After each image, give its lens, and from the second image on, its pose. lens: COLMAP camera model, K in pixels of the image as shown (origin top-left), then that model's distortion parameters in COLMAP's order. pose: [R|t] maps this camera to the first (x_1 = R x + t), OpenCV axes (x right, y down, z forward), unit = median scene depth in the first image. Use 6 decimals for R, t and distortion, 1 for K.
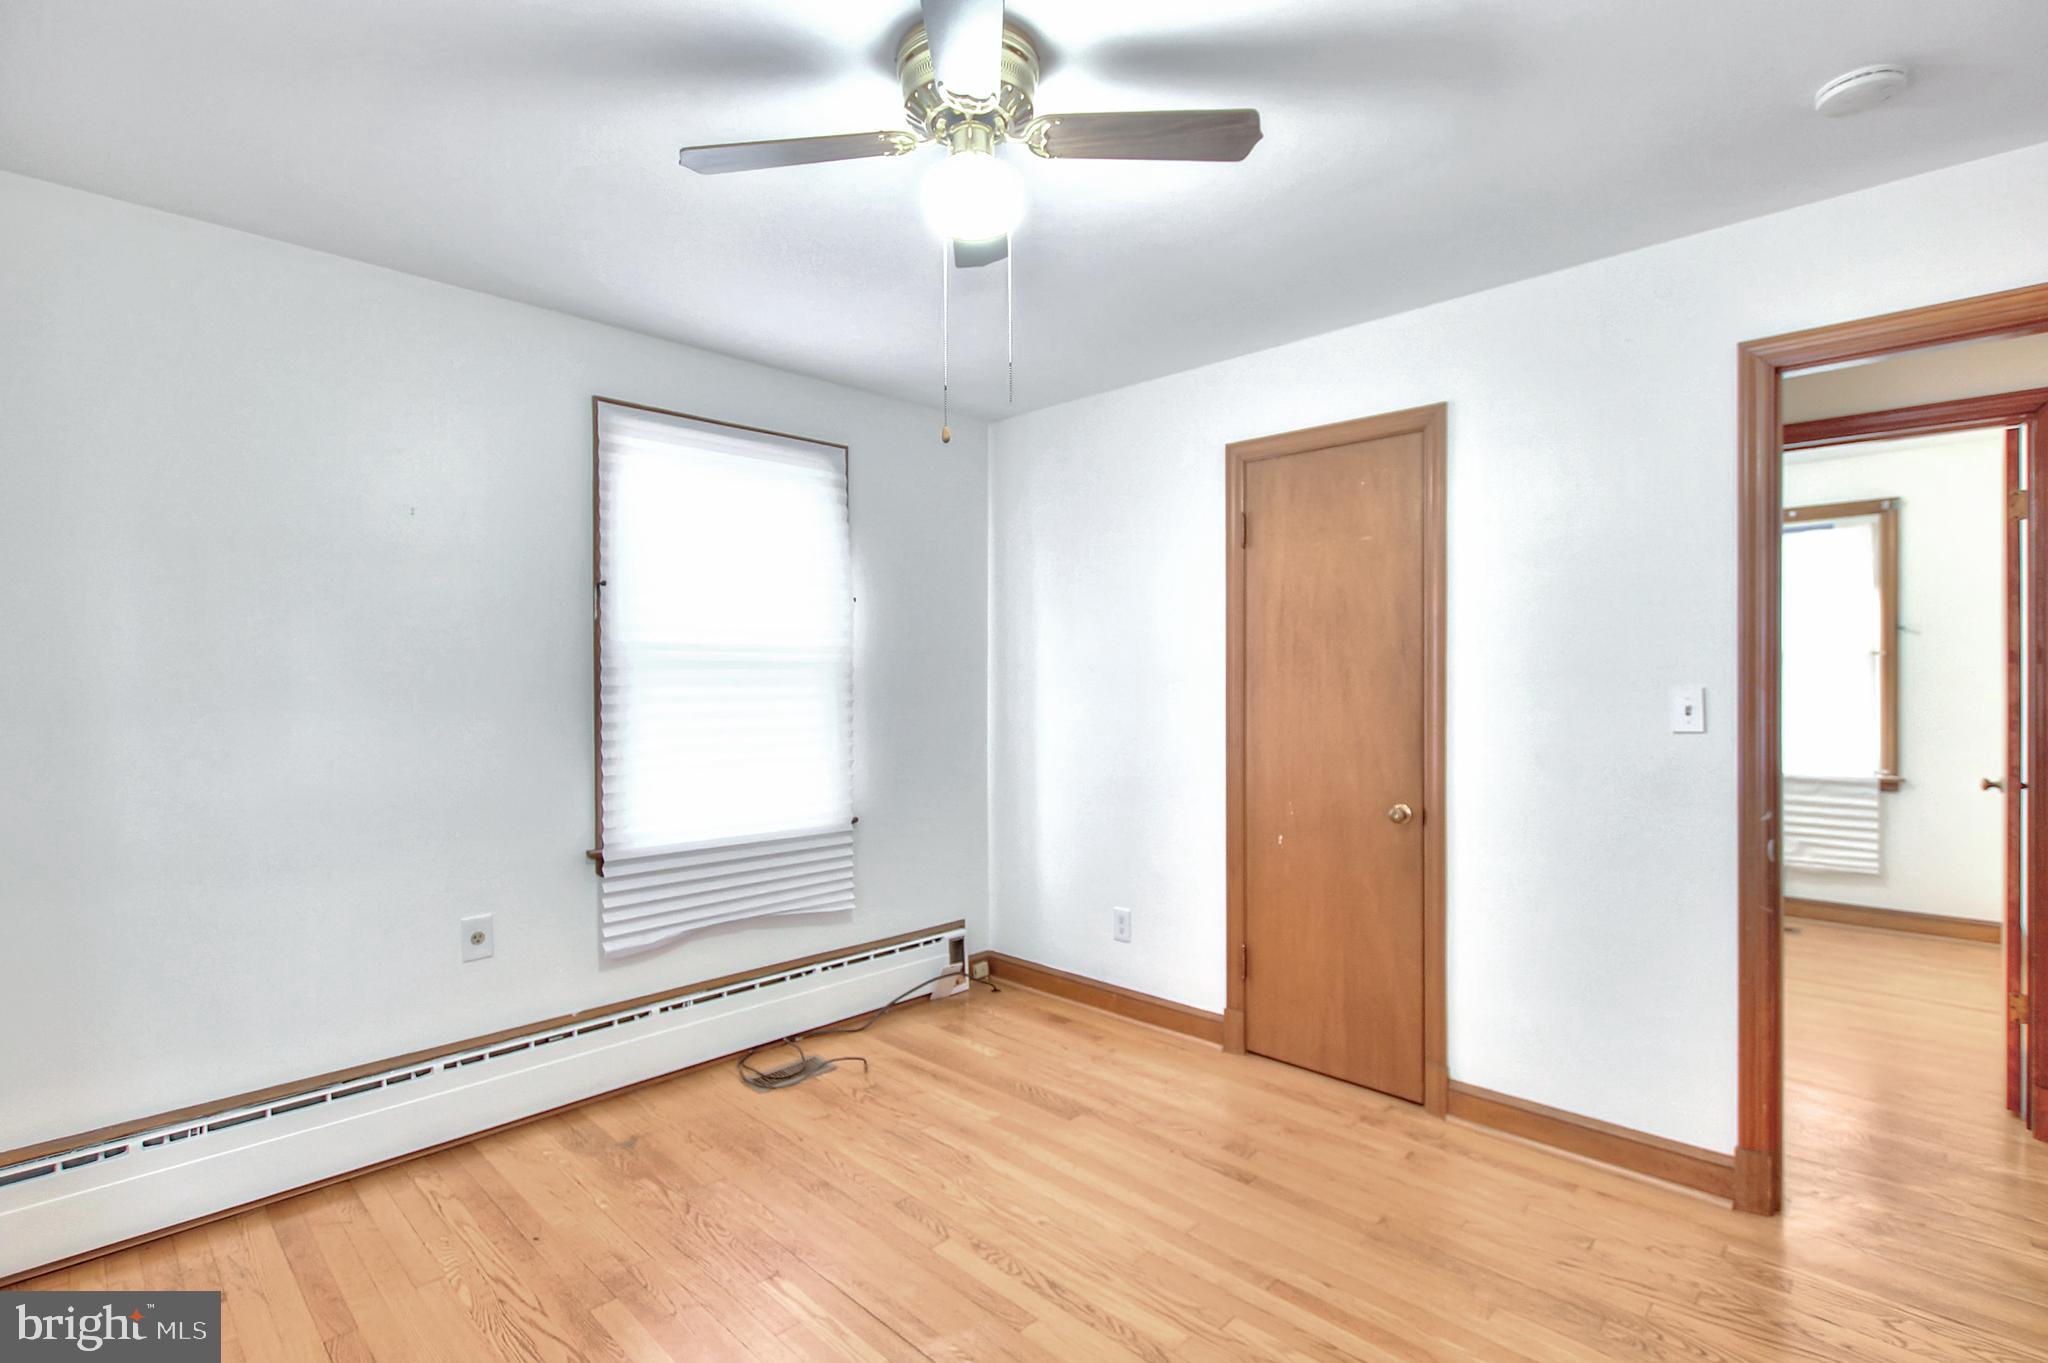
lens RADIAL K [[941.3, 0, 1024.0], [0, 941.3, 681.5], [0, 0, 1]] dist [0.001085, 0.000101]
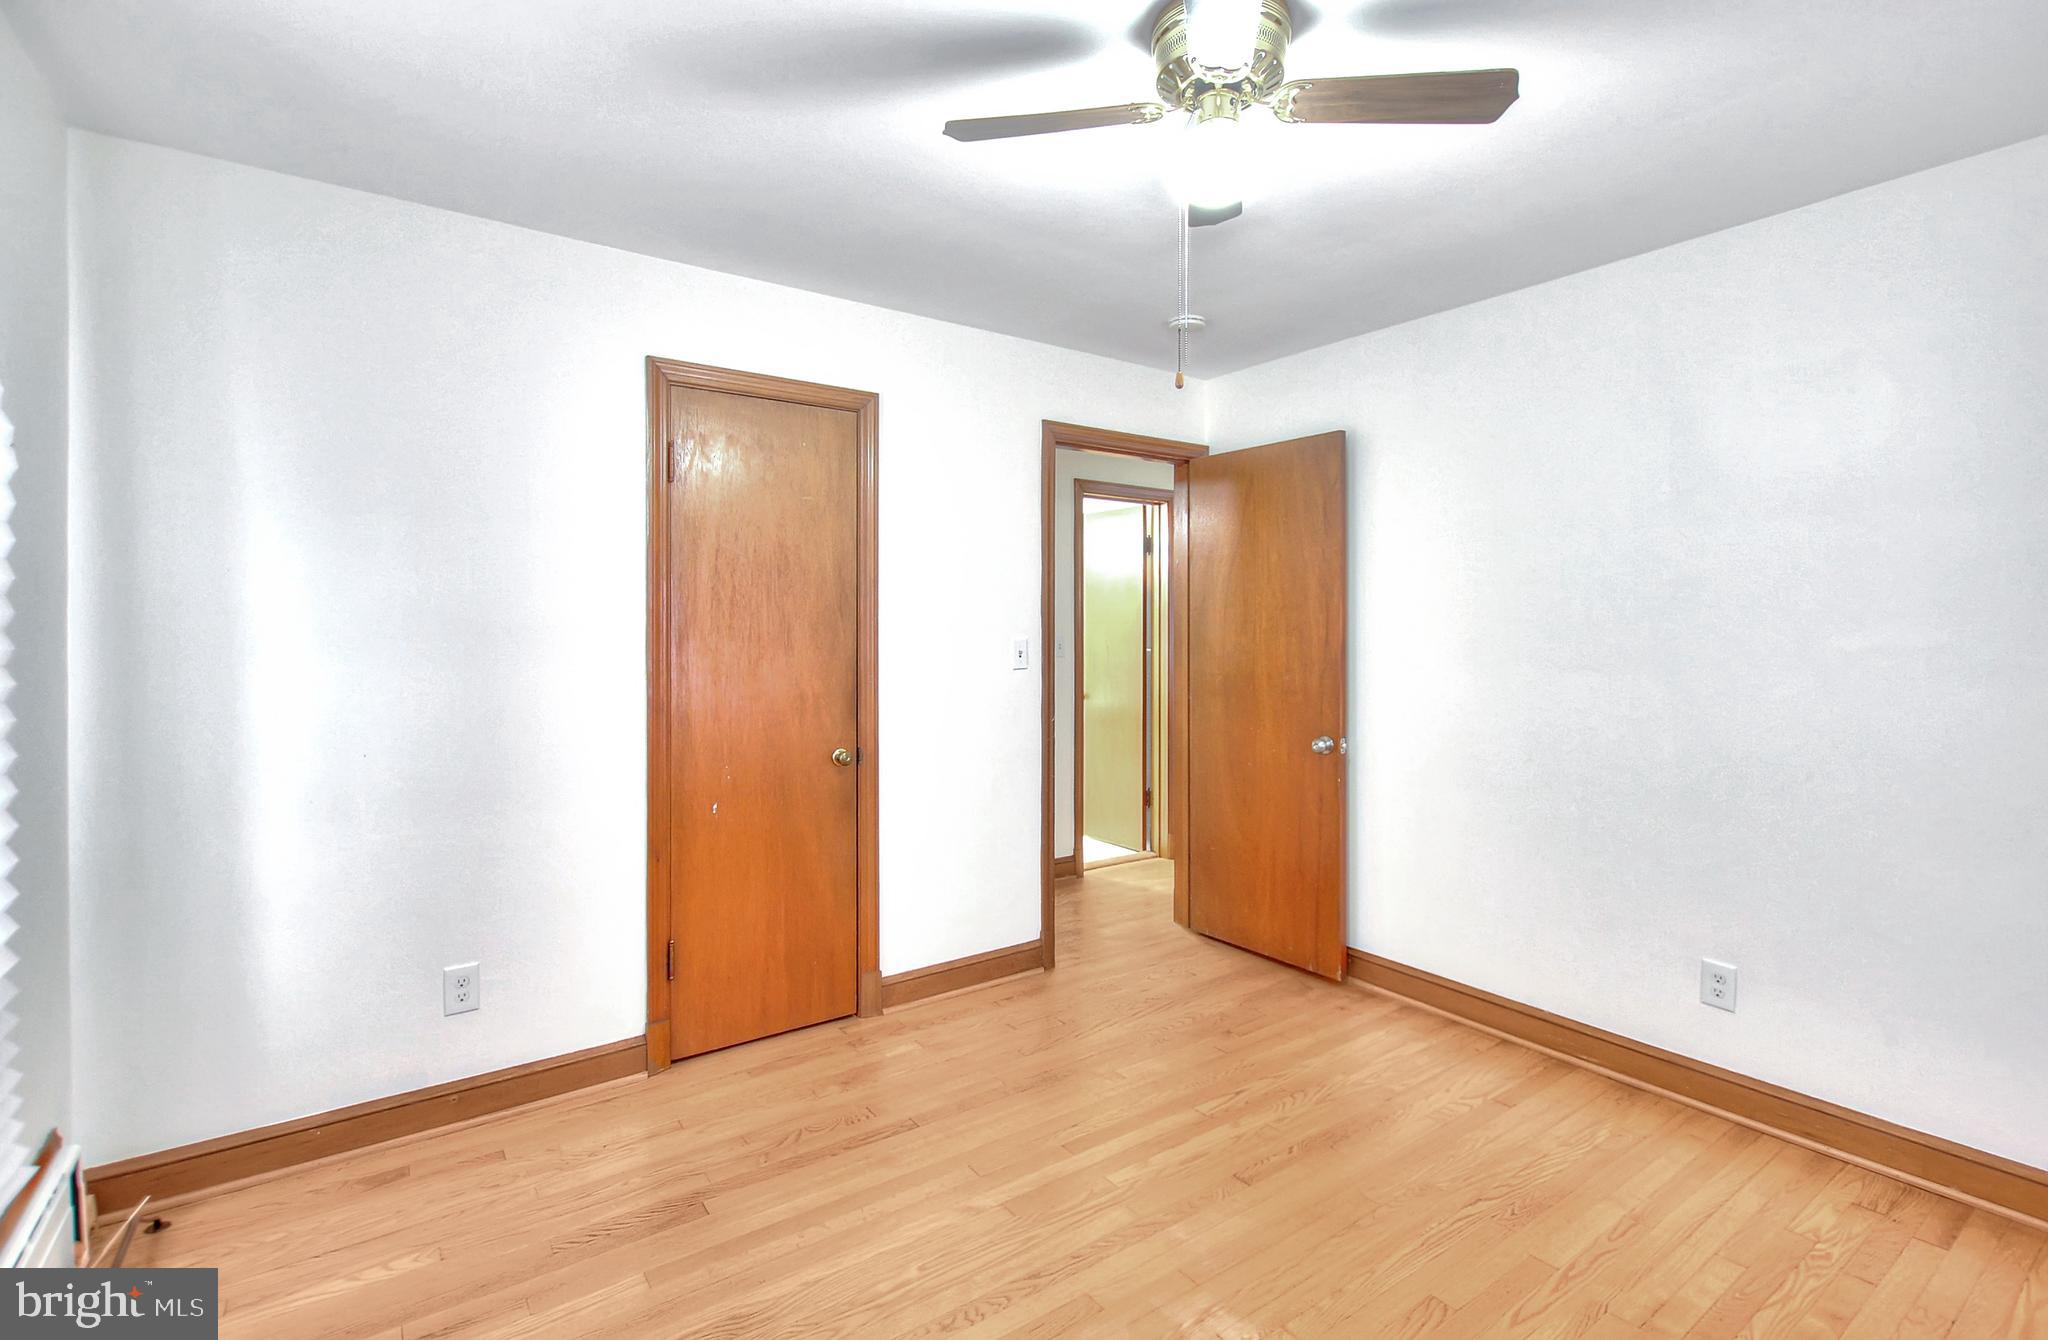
lens RADIAL K [[947.8, 0, 1026.4], [0, 947.8, 637.7], [0, 0, 1]] dist [0.010904, 0.000168]
pose [[0.184277, -0.006541, 0.982853, -0.630912], [0.002910, 0.999977, 0.006109, -0.003719], [-0.982870, 0.001734, 0.184292, 0.579189]]
